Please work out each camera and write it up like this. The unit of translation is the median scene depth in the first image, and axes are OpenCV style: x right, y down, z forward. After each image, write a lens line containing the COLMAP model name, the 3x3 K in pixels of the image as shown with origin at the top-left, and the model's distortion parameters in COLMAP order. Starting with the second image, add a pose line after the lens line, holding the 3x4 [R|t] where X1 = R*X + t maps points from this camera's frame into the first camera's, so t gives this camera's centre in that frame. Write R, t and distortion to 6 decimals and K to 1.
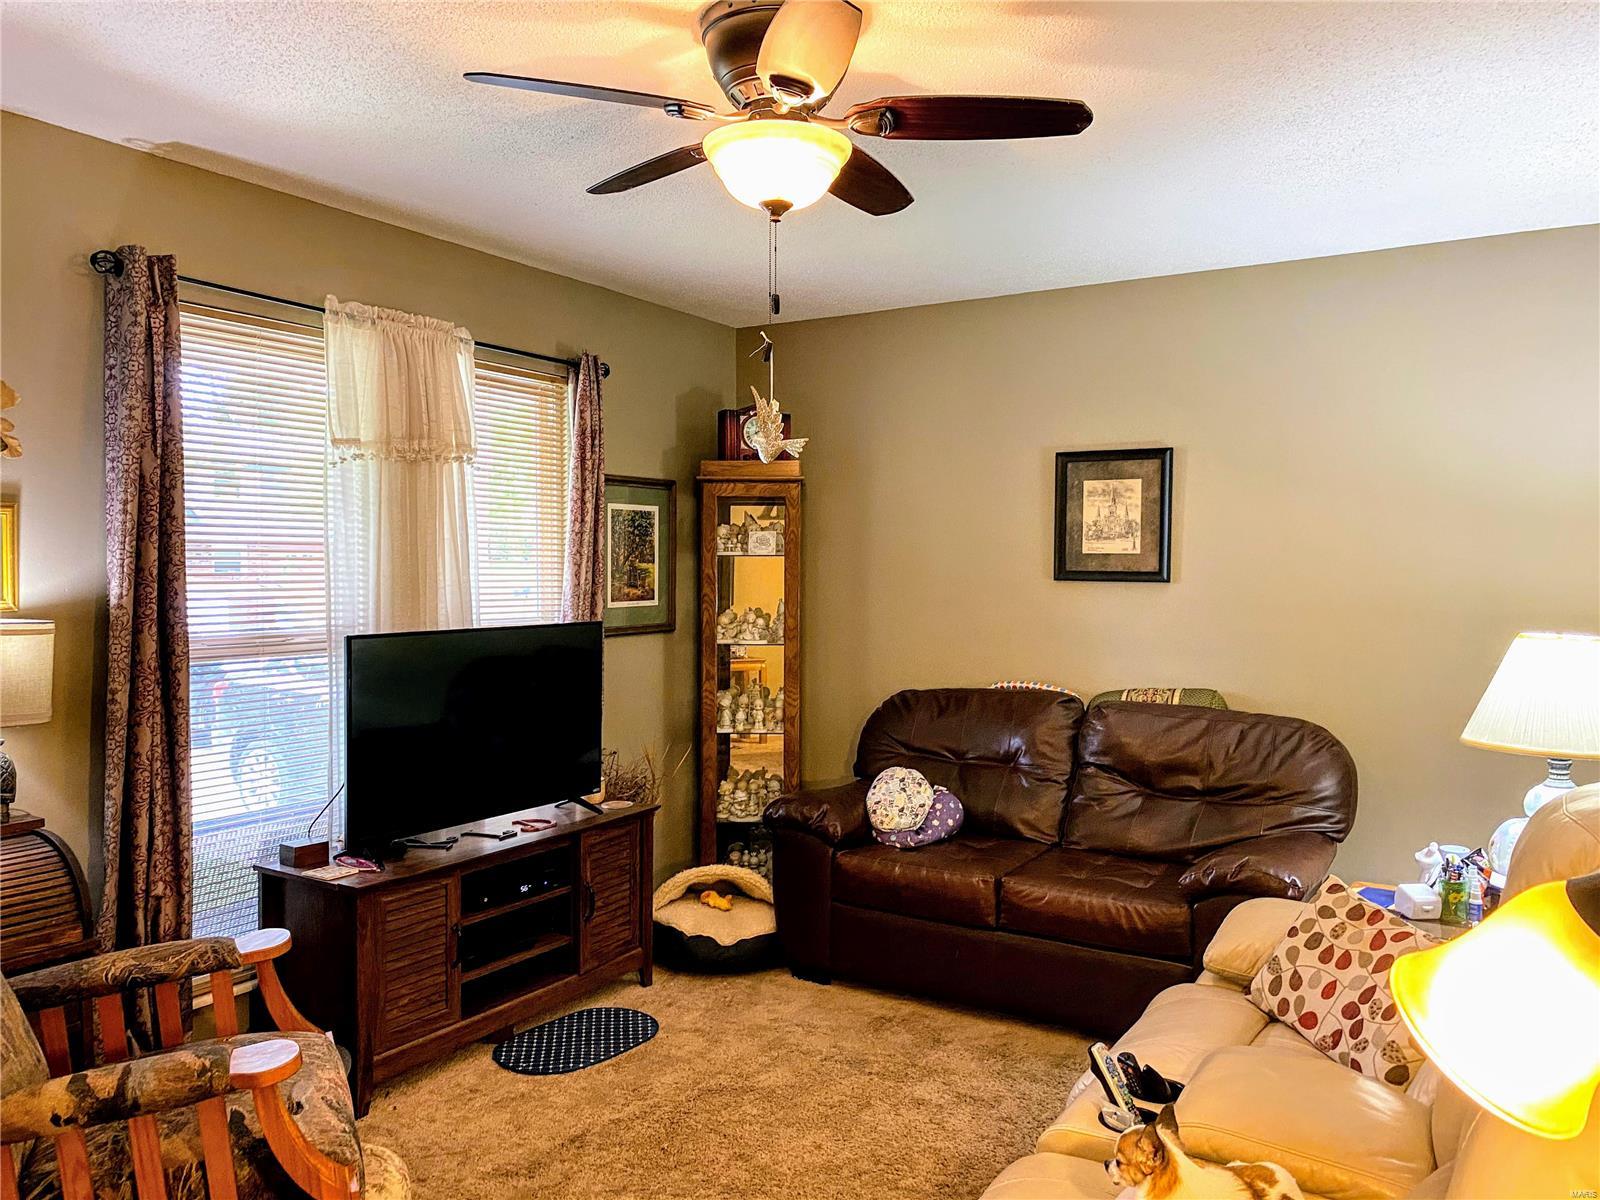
lens RADIAL K [[1231.4, 0, 798.6], [0, 1231.4, 606.0], [0, 0, 1]] dist [0.045394, -0.059094]
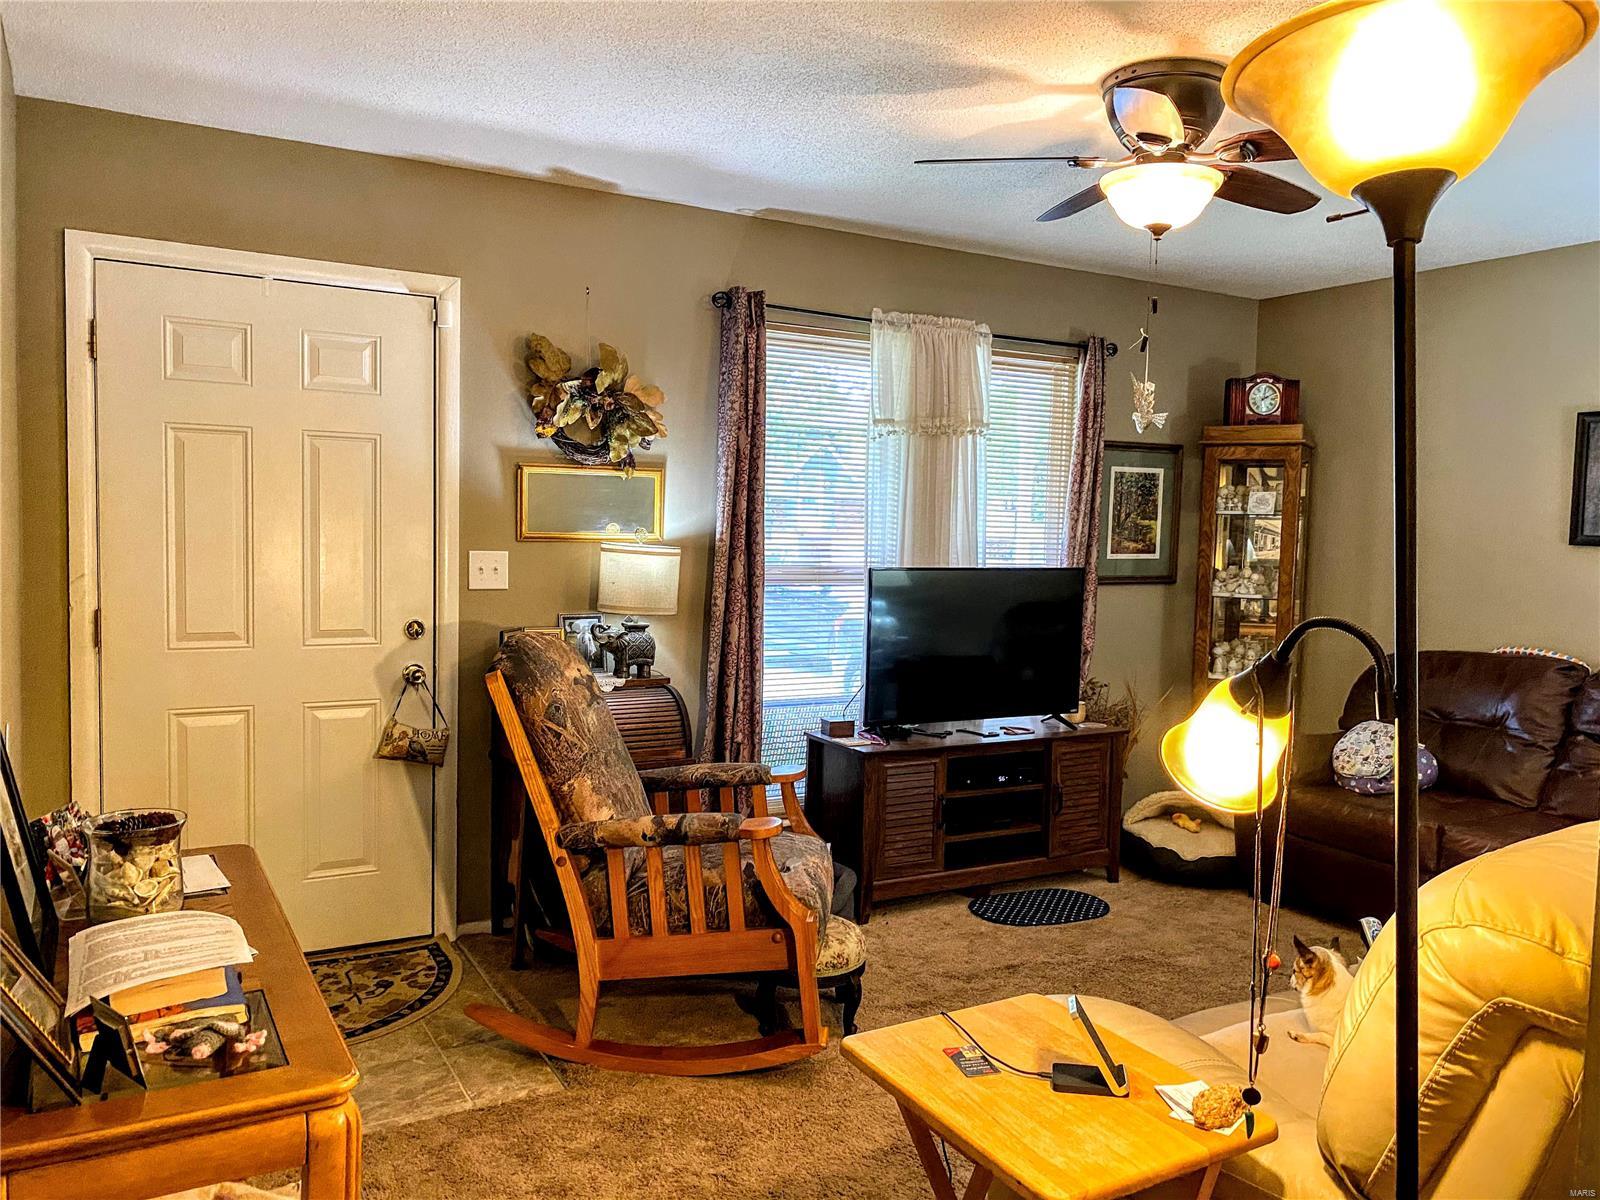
lens RADIAL K [[1231.4, 0, 804.7], [0, 1231.4, 612.1], [0, 0, 1]] dist [0.045394, -0.059094]
pose [[0.878640, 0.053813, -0.474444, 0.176400], [-0.037263, 0.998326, 0.044225, 0.013425], [0.476029, -0.021178, 0.879174, -0.172198]]
